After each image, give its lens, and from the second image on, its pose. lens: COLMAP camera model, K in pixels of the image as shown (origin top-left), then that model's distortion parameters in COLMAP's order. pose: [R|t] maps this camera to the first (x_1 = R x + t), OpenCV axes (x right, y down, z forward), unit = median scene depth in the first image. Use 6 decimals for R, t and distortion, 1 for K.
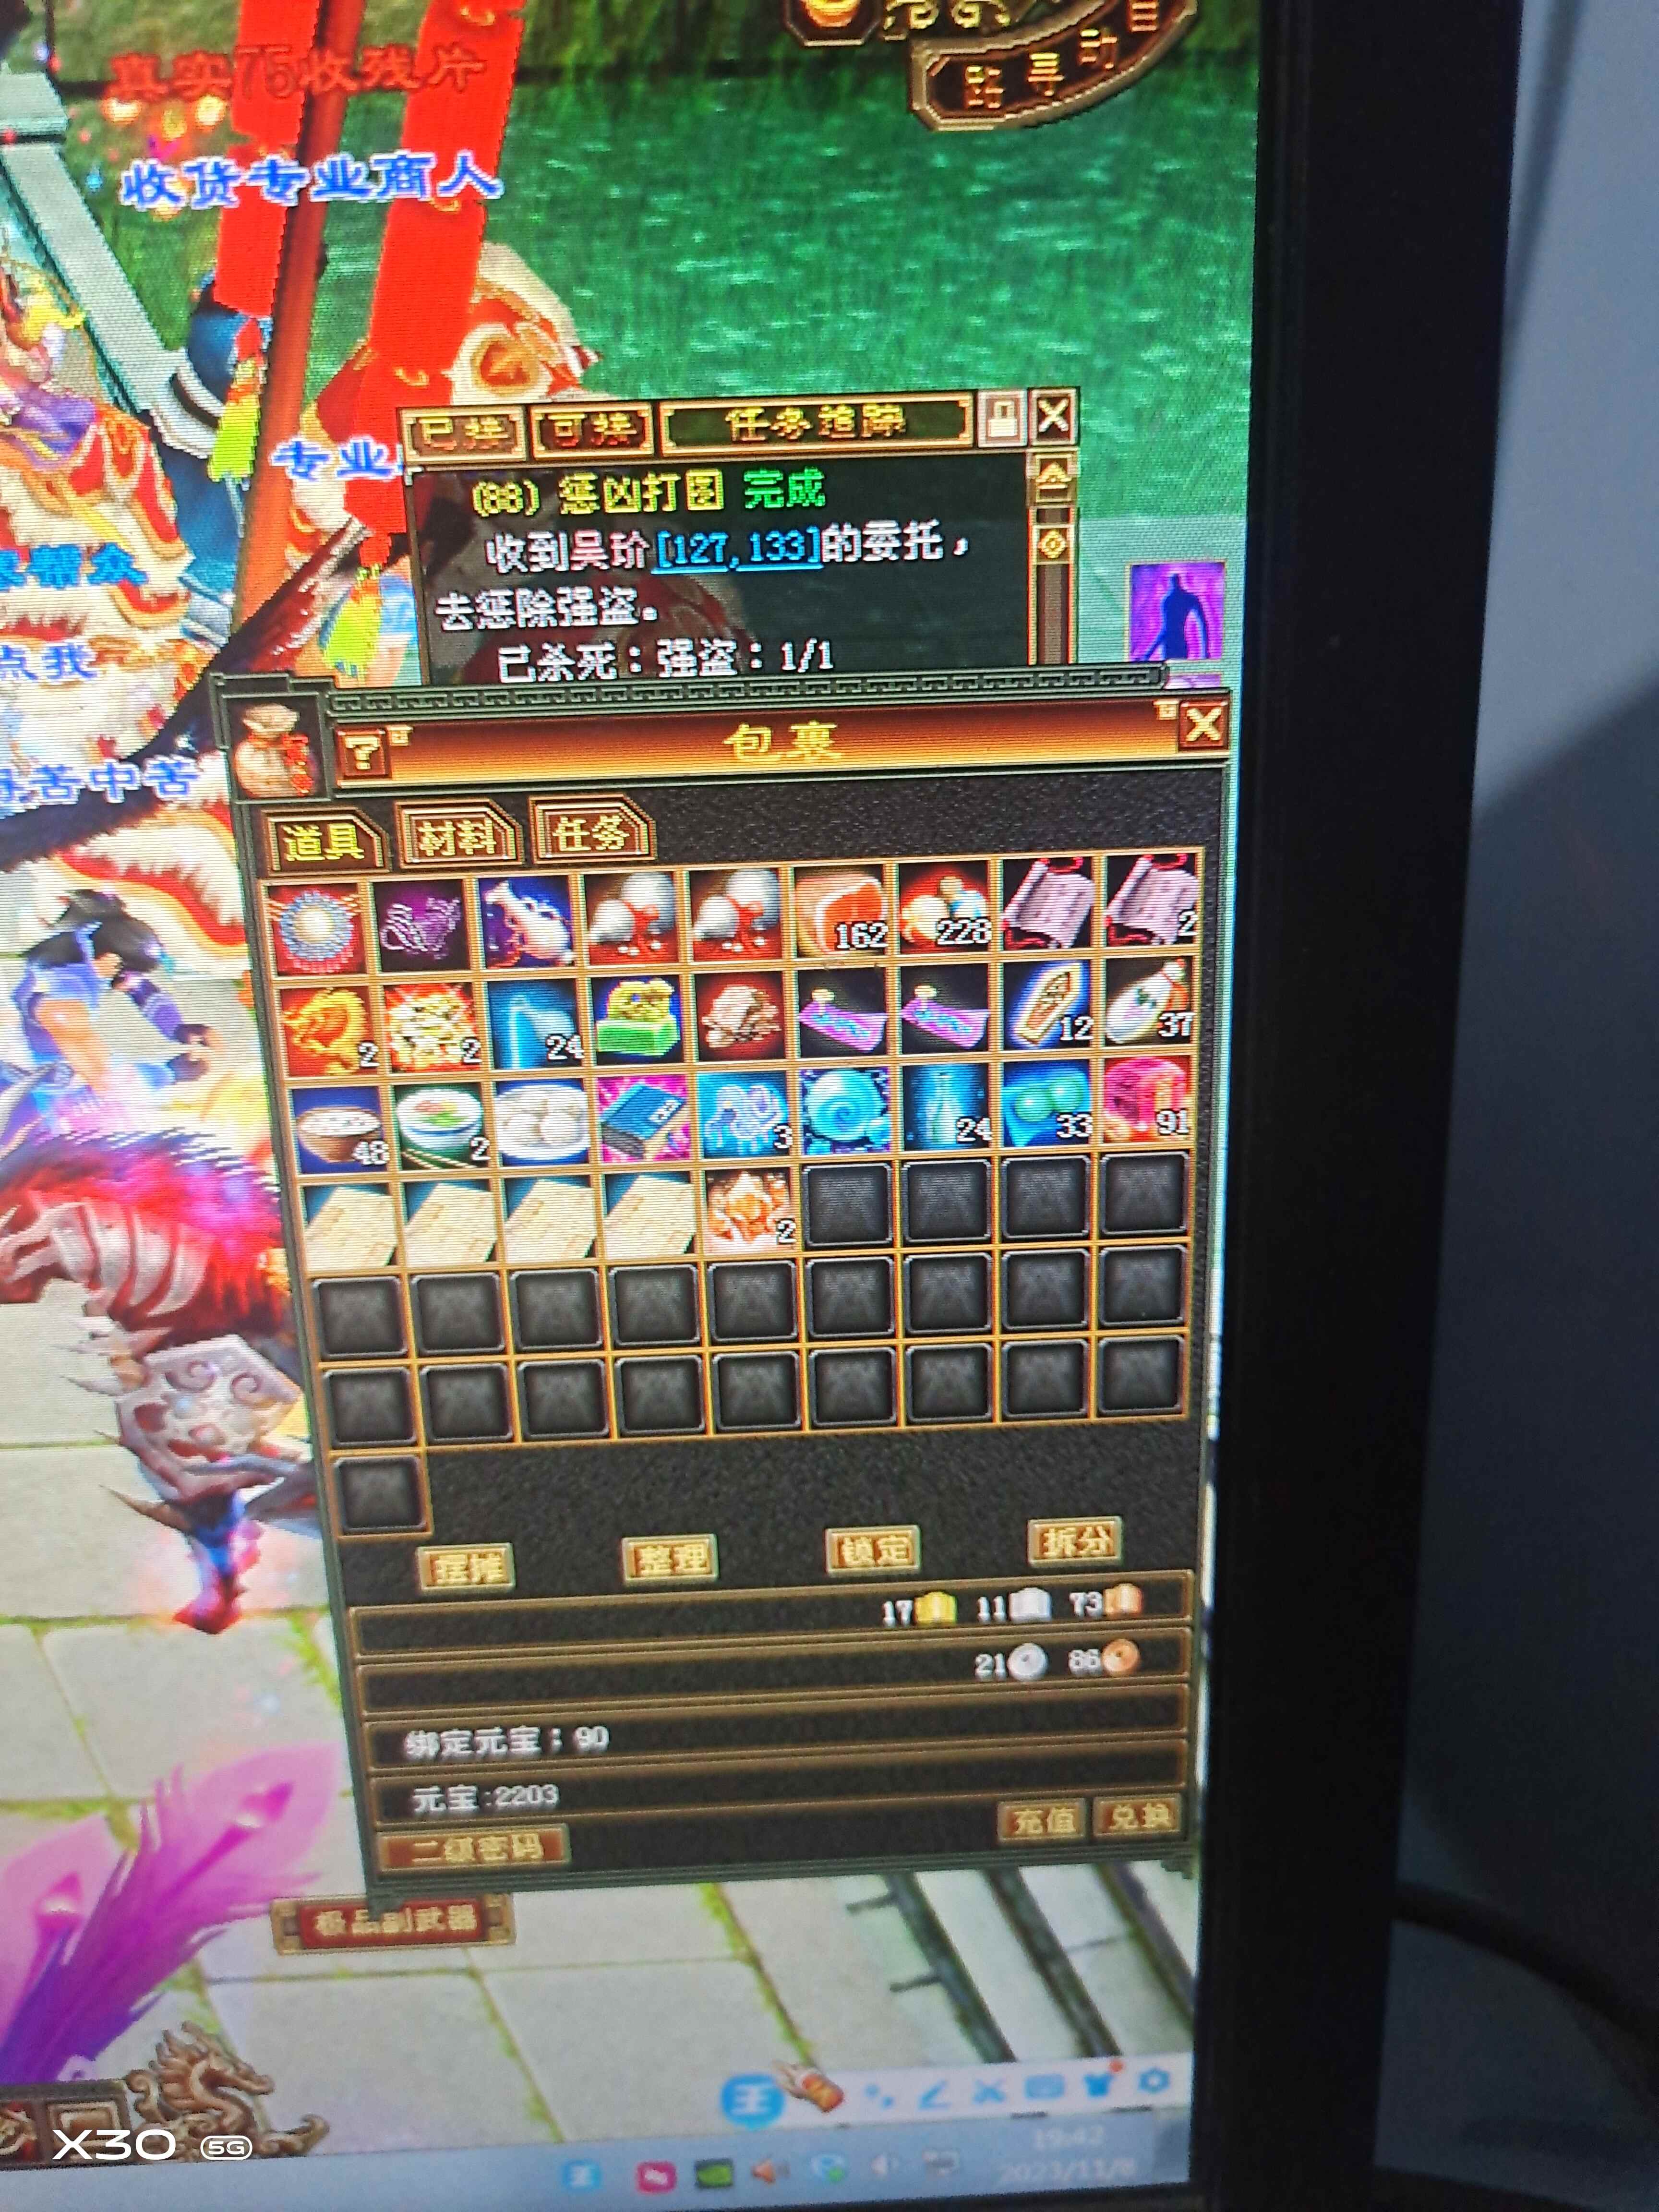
lens RADIAL K [[1678.3, 0, 882.2], [0, 1678.3, 1099.4], [0, 0, 1]] dist [0.001215, -0.047448]
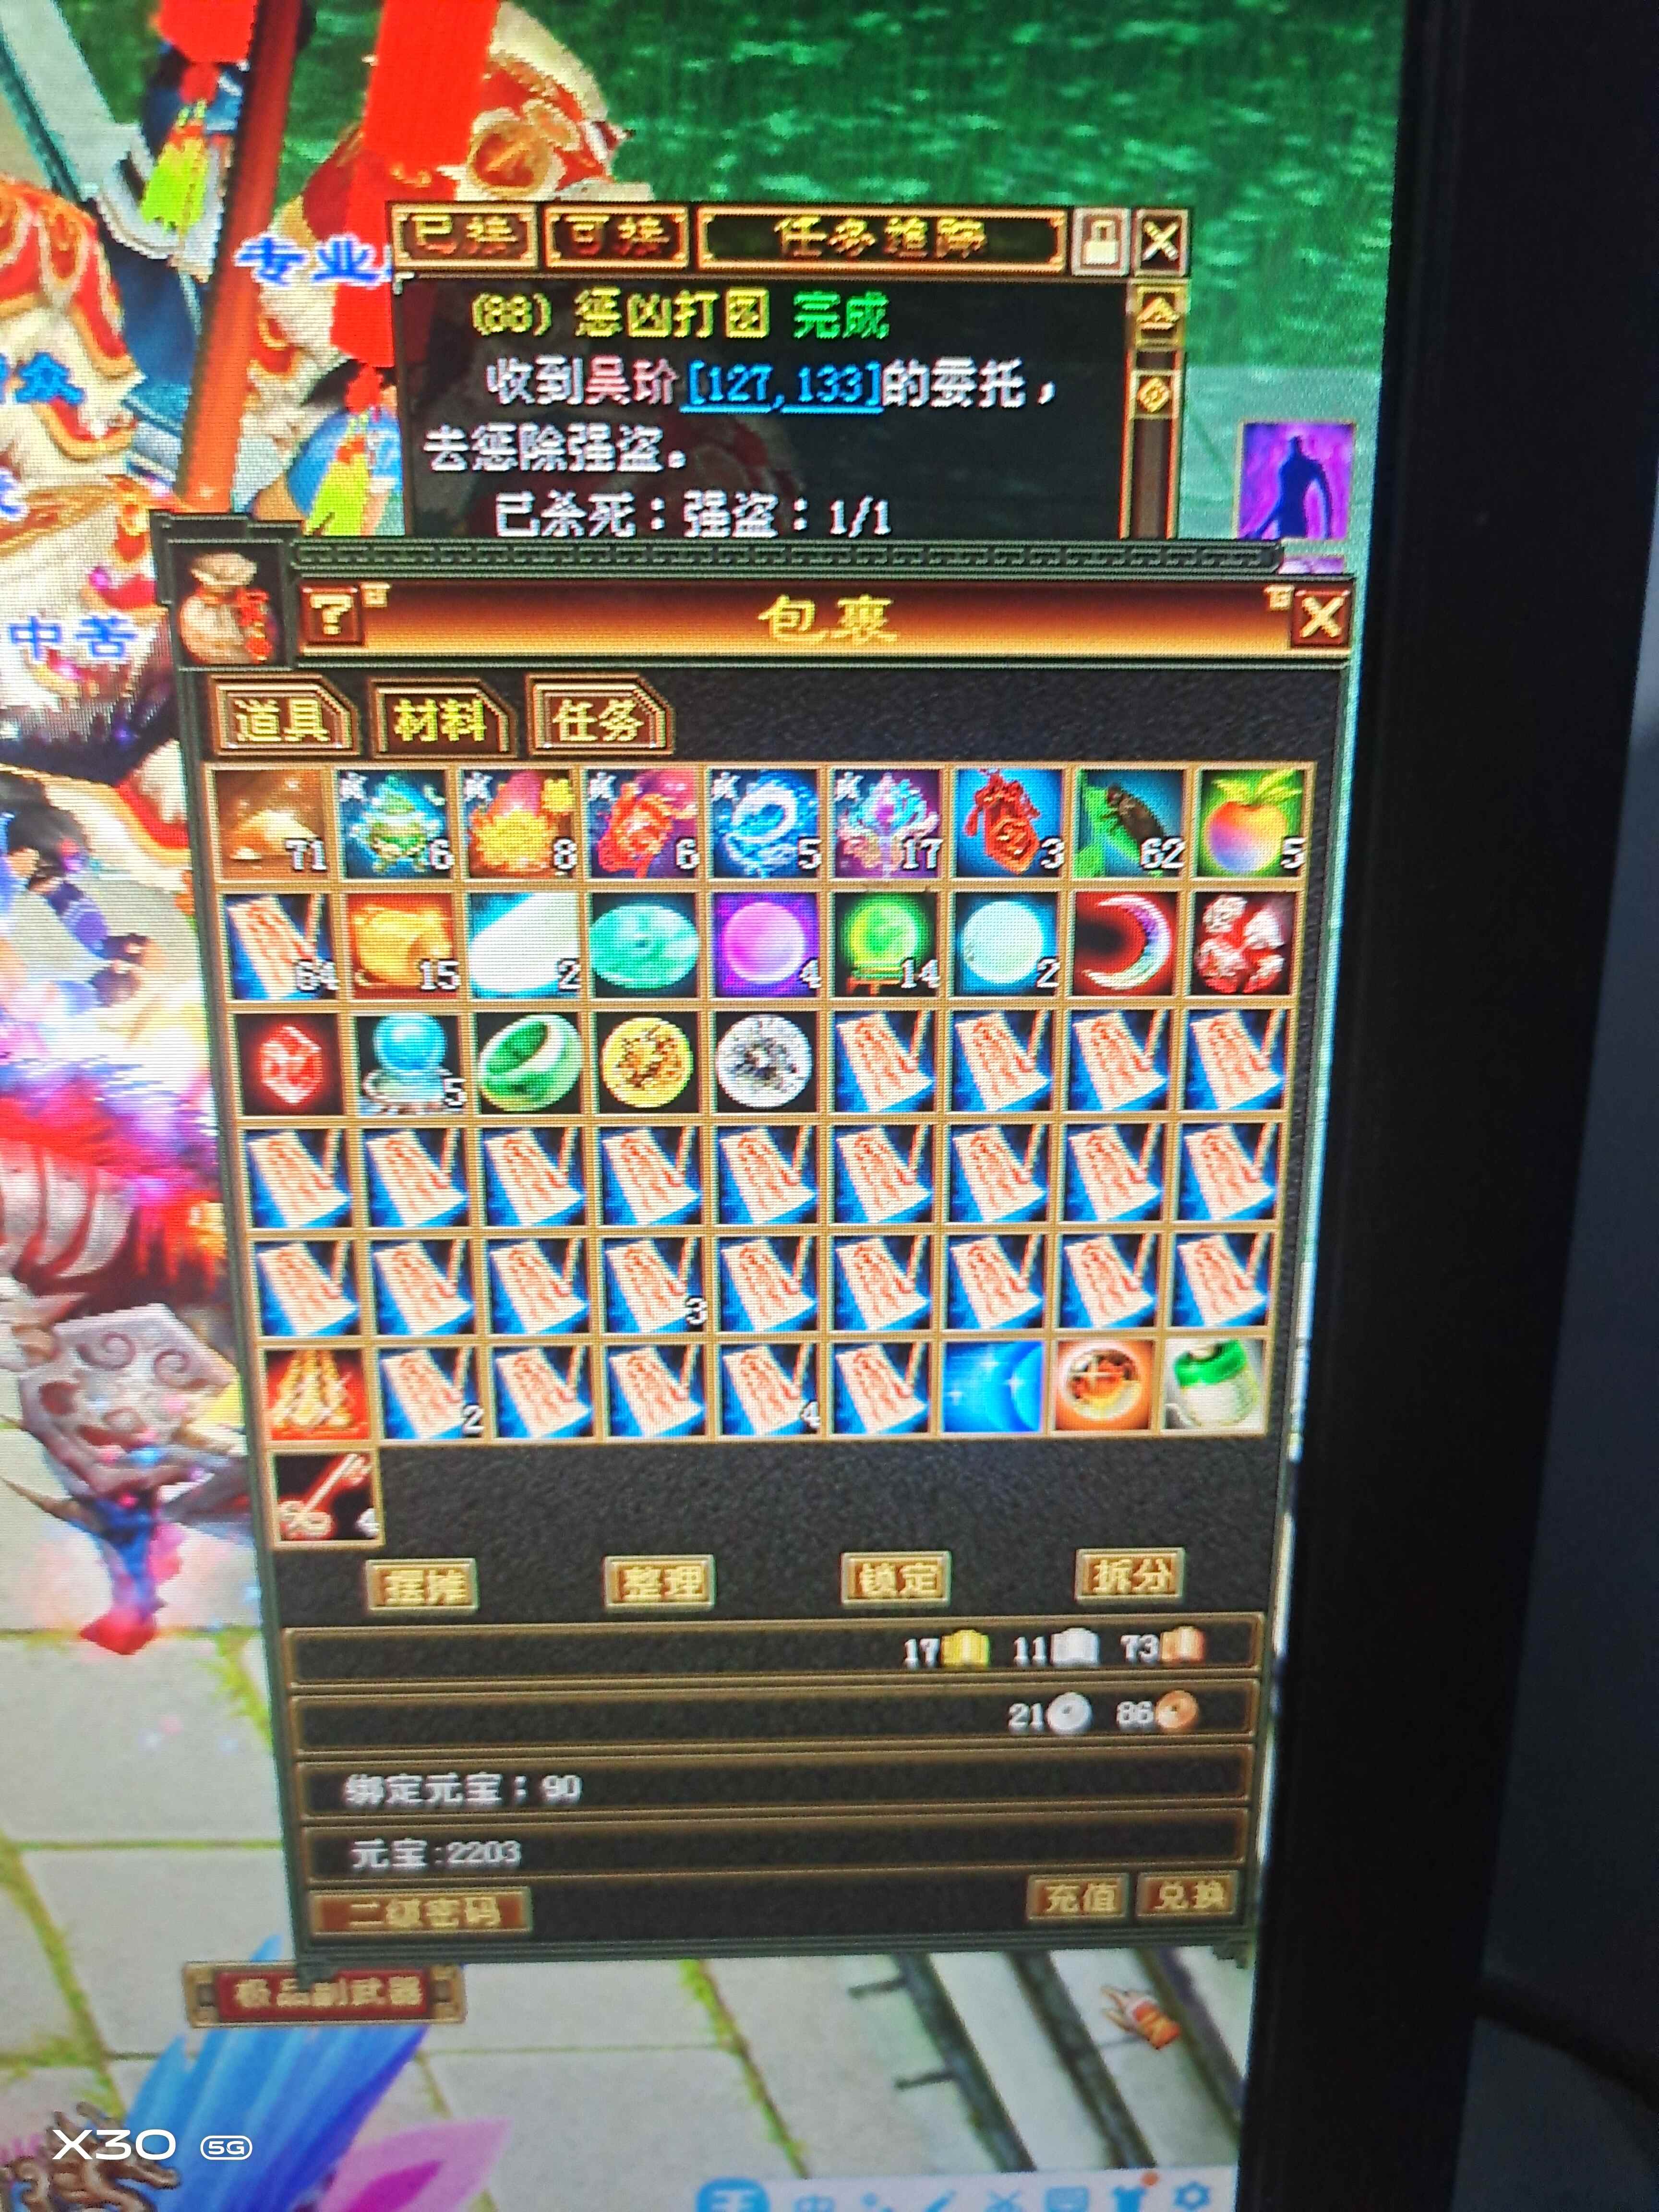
lens RADIAL K [[1678.3, 0, 882.2], [0, 1678.3, 1099.4], [0, 0, 1]] dist [0.001215, -0.047448]
pose [[0.999504, 0.030825, 0.006525, -0.029584], [-0.030704, 0.999369, -0.017853, 0.043868], [-0.007071, 0.017644, 0.999819, 0.154296]]
